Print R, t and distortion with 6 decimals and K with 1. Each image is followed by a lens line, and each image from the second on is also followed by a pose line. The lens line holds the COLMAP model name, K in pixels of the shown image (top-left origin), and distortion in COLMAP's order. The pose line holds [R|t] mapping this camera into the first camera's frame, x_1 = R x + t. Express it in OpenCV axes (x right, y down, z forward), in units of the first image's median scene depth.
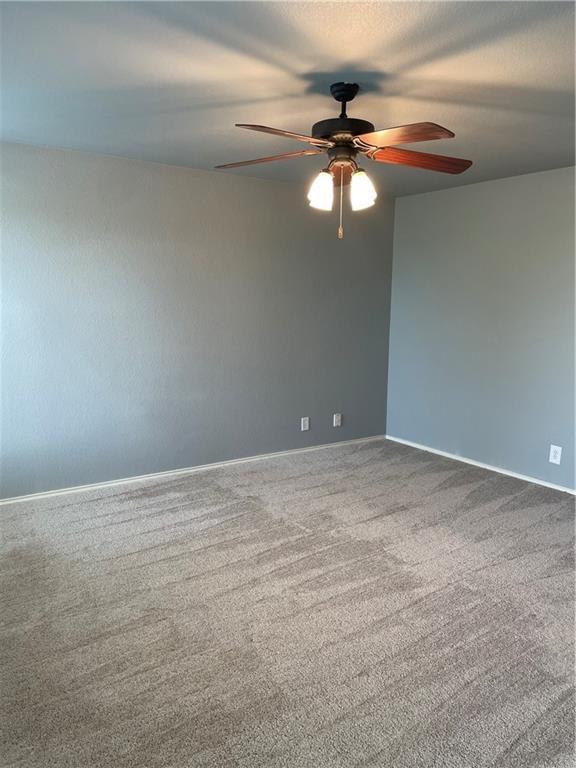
lens RADIAL K [[579.9, 0, 300.8], [0, 579.9, 380.5], [0, 0, 1]] dist [0.082780, -0.107477]
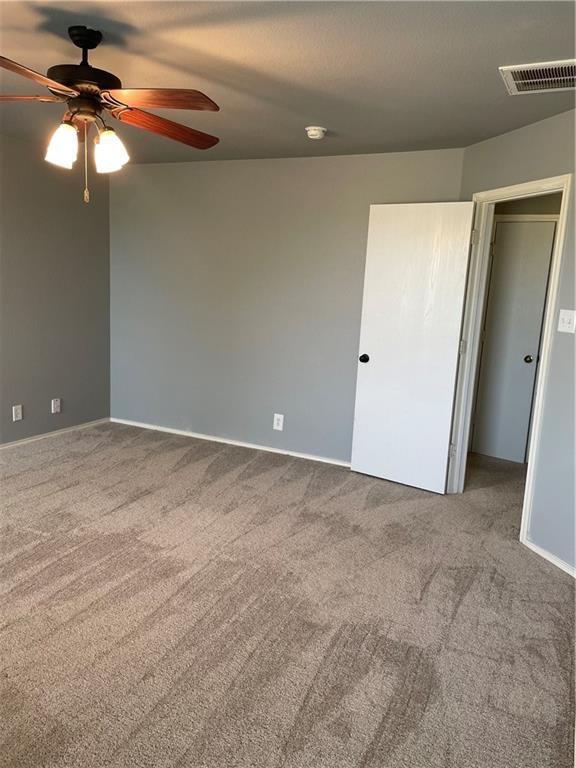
lens RADIAL K [[579.9, 0, 281.9], [0, 579.9, 367.3], [0, 0, 1]] dist [0.082780, -0.107477]
pose [[0.874641, -0.041766, 0.482969, -0.112556], [0.033055, 0.999101, 0.026539, -0.005950], [-0.483643, -0.007247, 0.875235, 0.069127]]
